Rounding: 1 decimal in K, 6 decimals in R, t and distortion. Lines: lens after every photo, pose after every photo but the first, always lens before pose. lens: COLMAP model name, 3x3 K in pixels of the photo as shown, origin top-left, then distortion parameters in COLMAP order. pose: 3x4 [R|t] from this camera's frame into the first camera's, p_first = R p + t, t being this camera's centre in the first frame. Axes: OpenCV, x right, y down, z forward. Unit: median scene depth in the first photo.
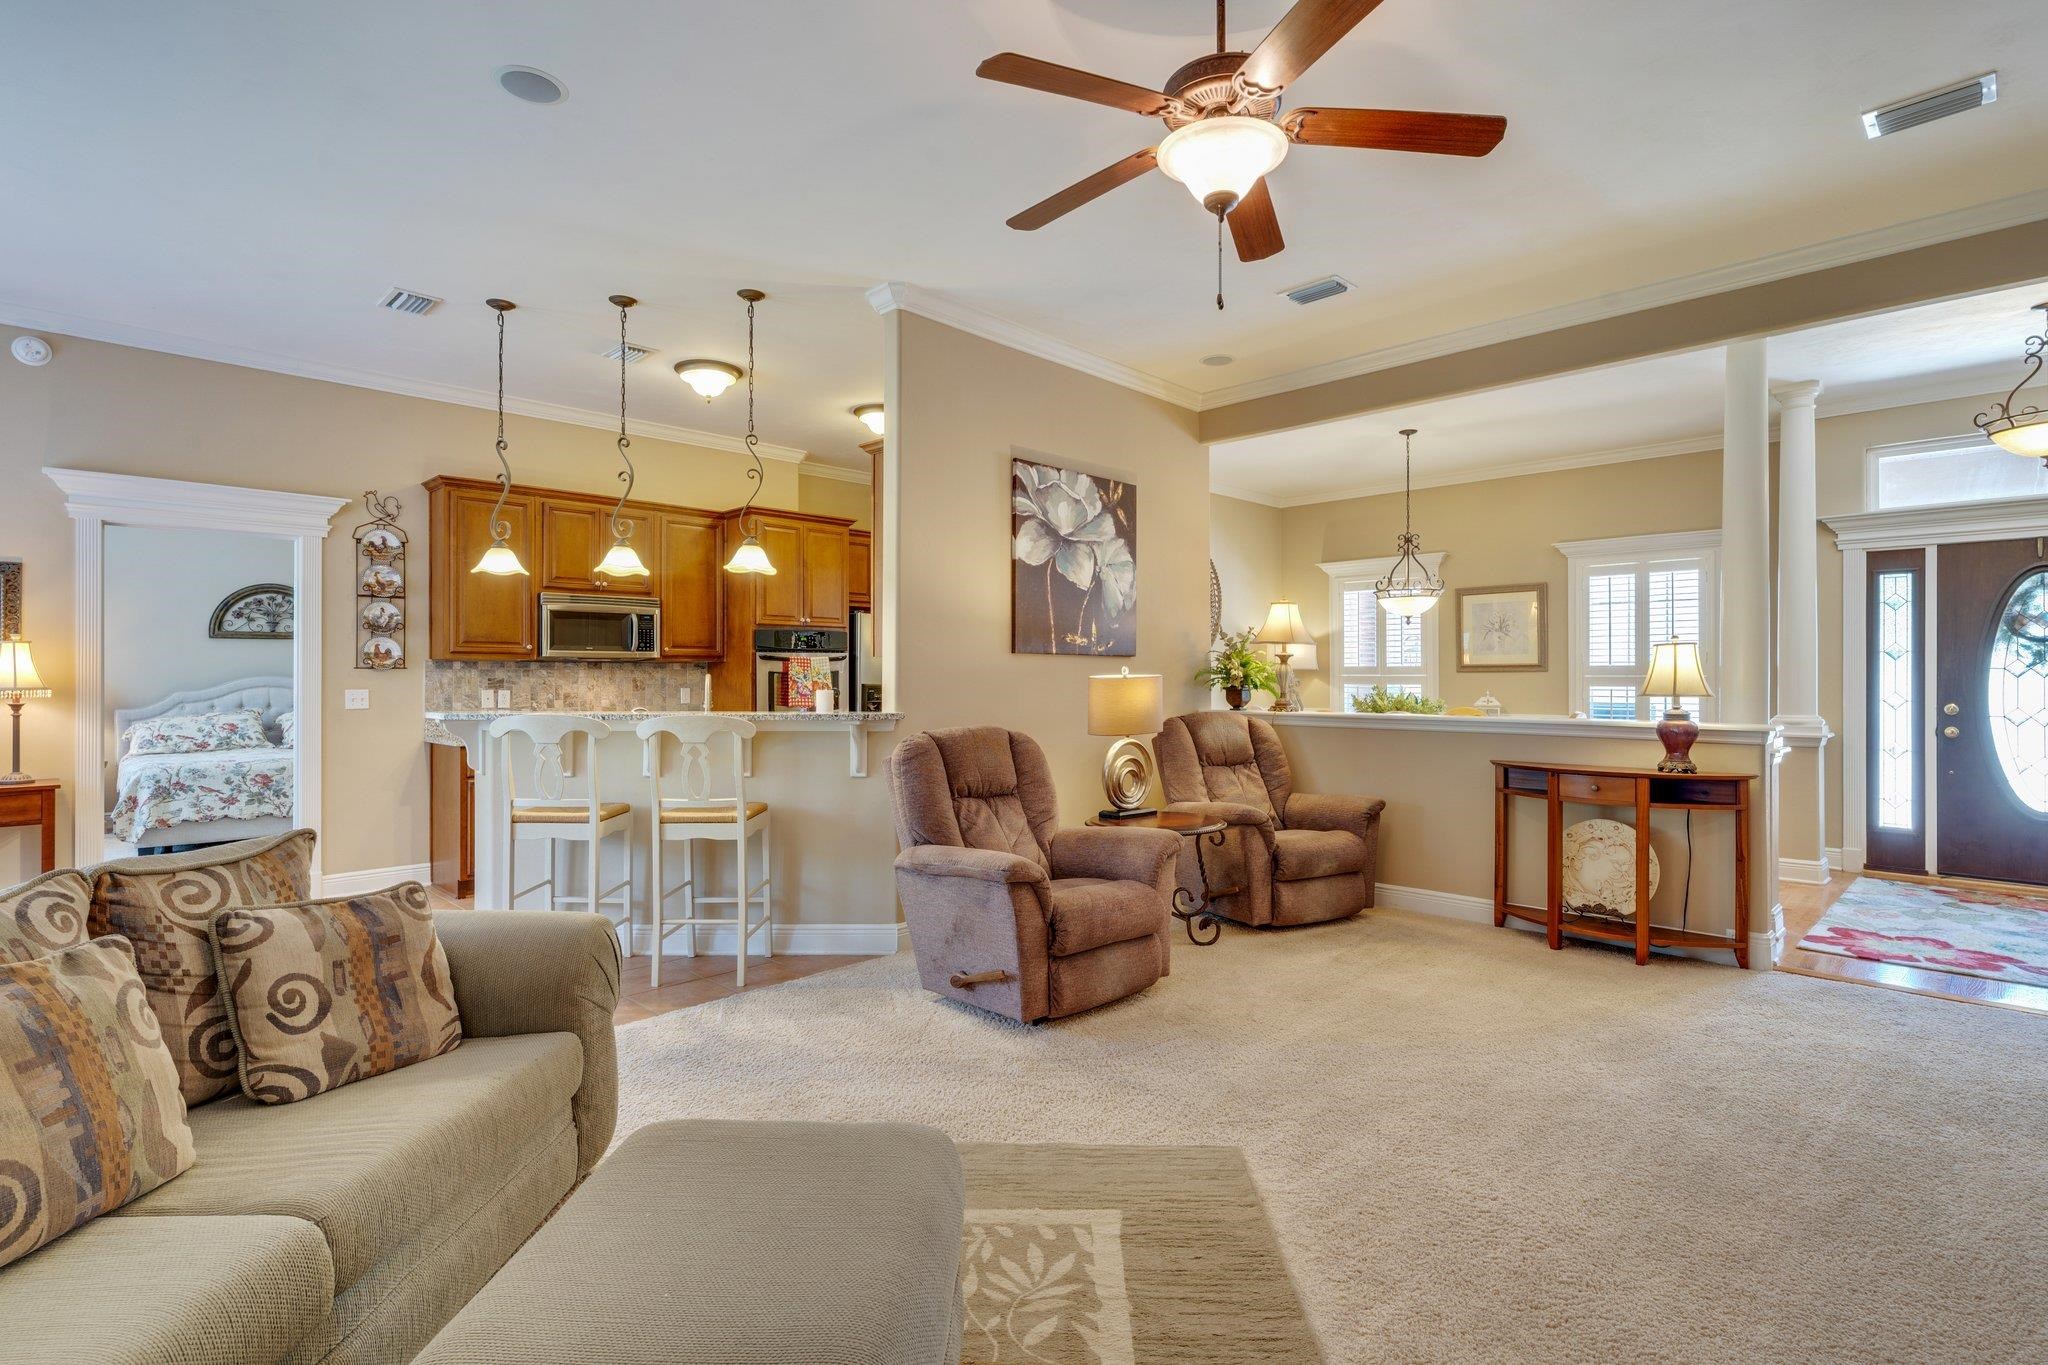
lens RADIAL K [[991.4, 0, 1011.9], [0, 991.4, 670.9], [0, 0, 1]] dist [0.004090, 0.000752]
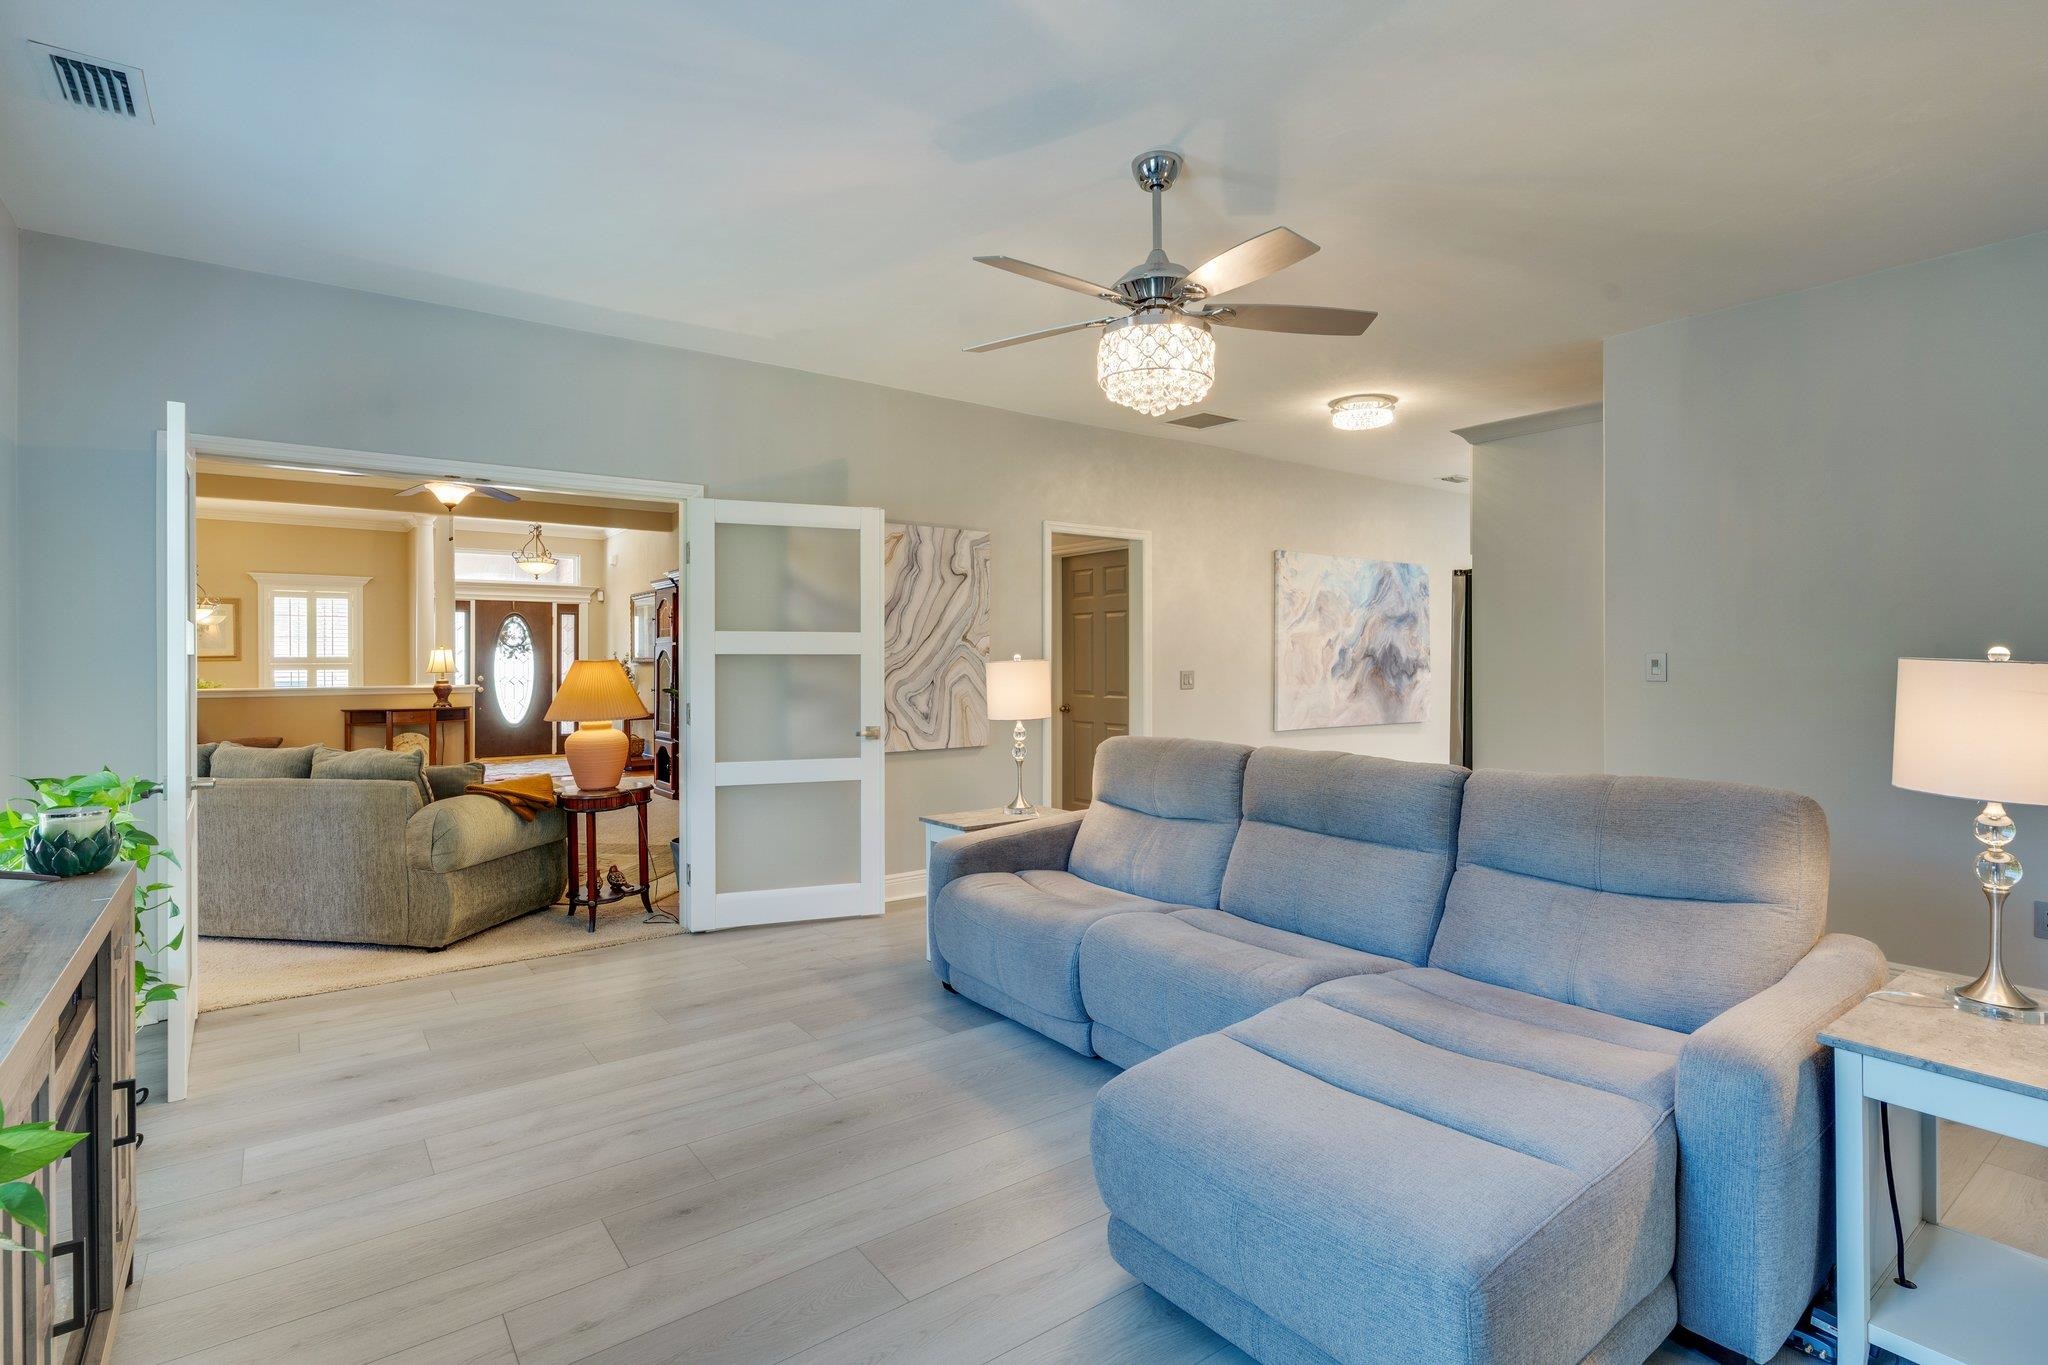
lens RADIAL K [[992.1, 0, 1030.8], [0, 992.1, 659.5], [0, 0, 1]] dist [0.001624, 0.000251]
pose [[0.134918, -0.002440, 0.990854, -1.115926], [-0.002450, 0.999993, 0.002796, -0.011599], [-0.990854, -0.002805, 0.134911, -0.499637]]
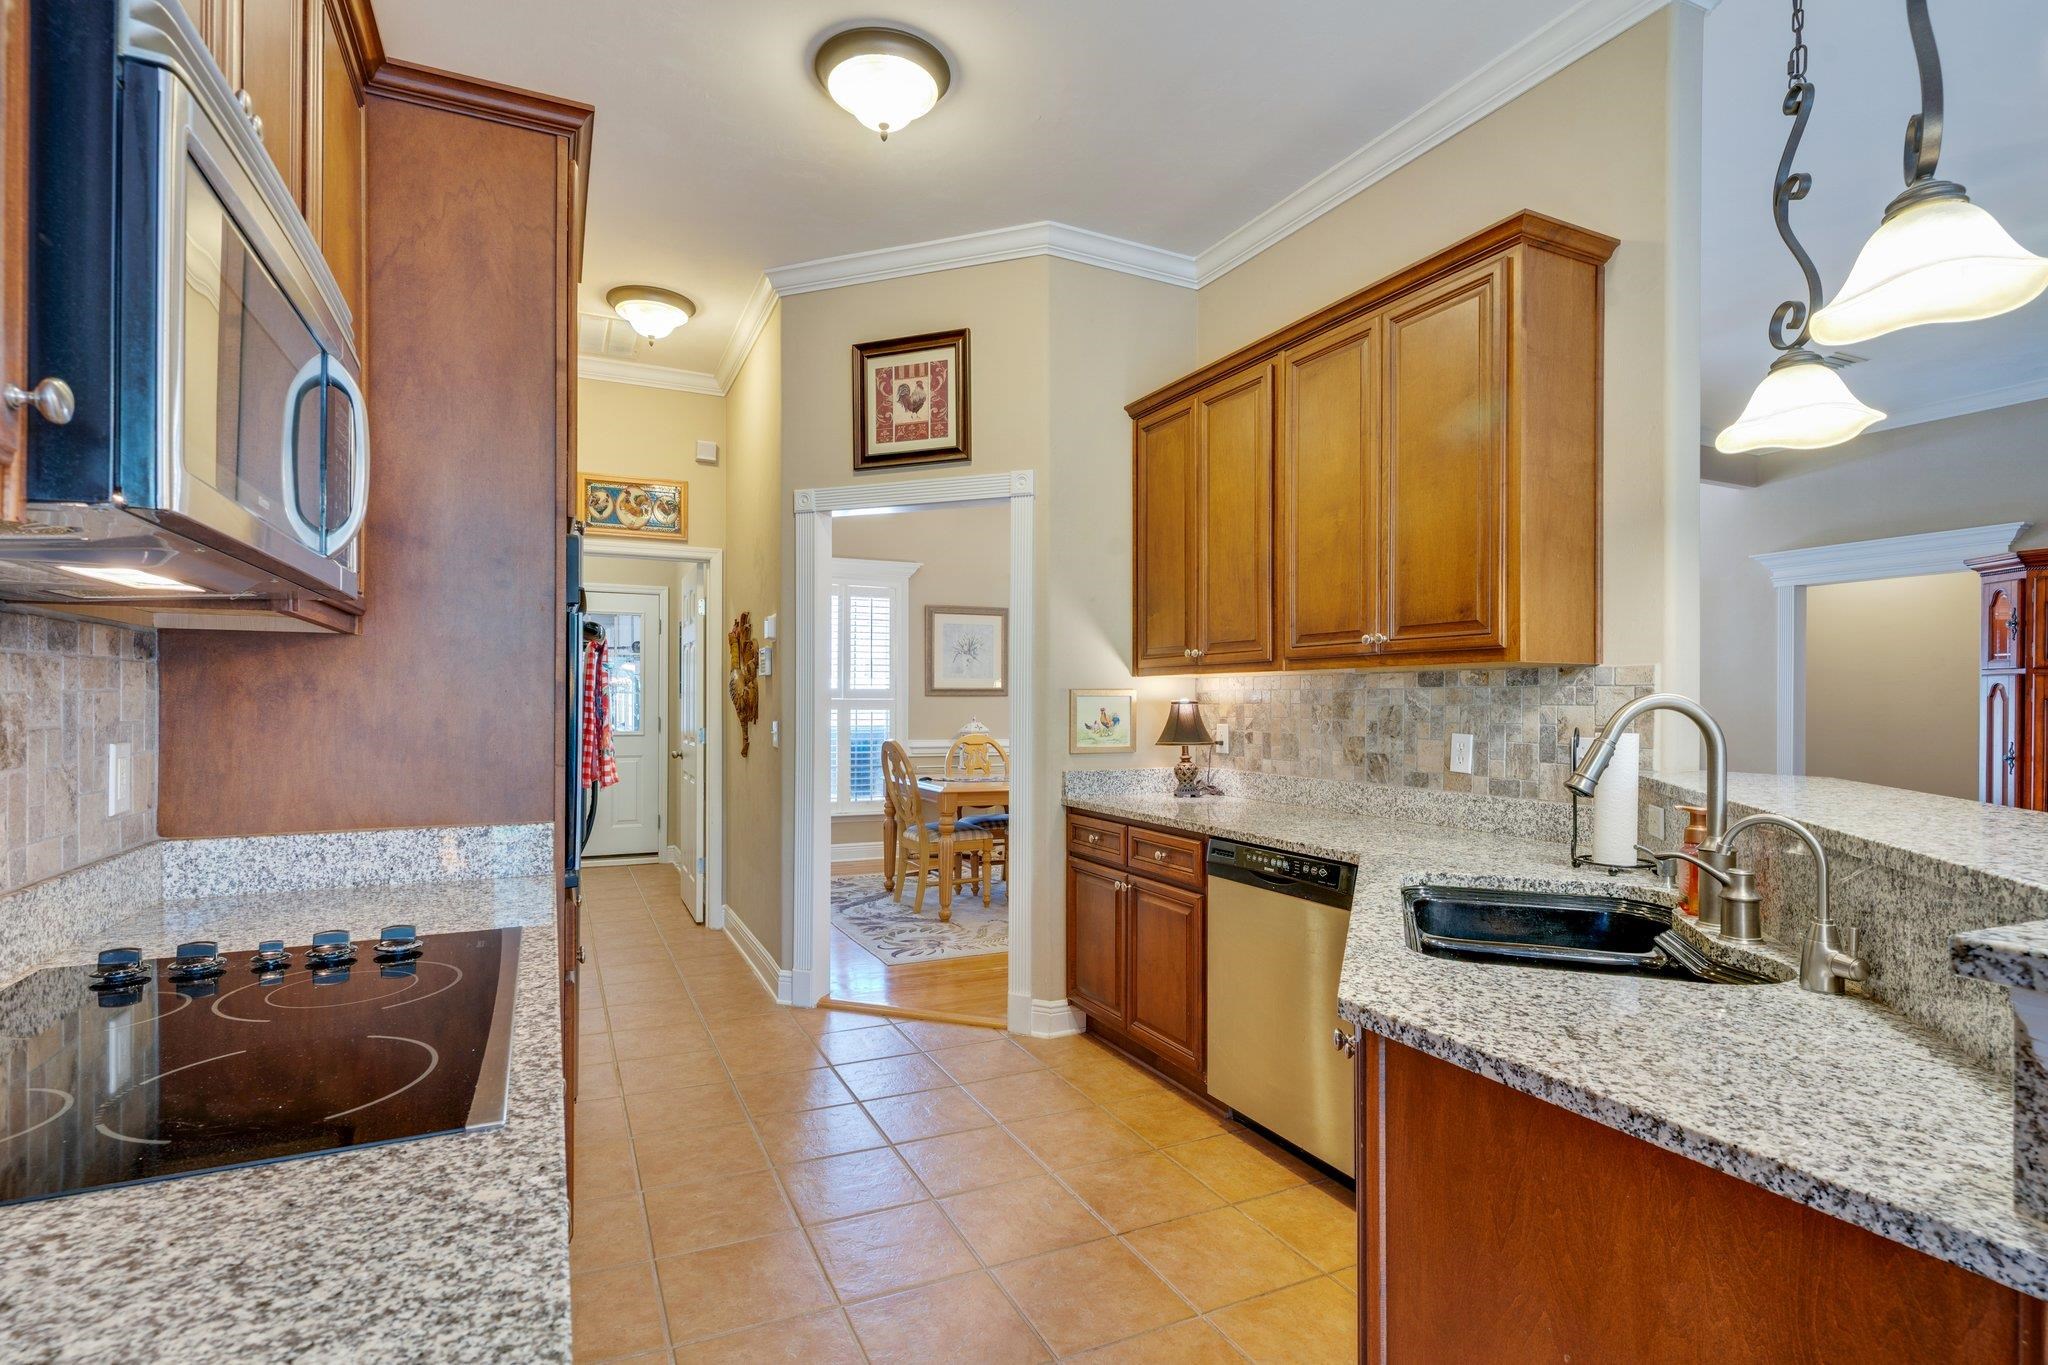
lens RADIAL K [[991.4, 0, 1011.9], [0, 991.4, 670.9], [0, 0, 1]] dist [0.004090, 0.000752]
pose [[0.343167, 0.031172, 0.938757, -0.632904], [-0.012556, 0.999512, -0.028599, 0.005894], [-0.939191, -0.001973, 0.343391, 0.986627]]
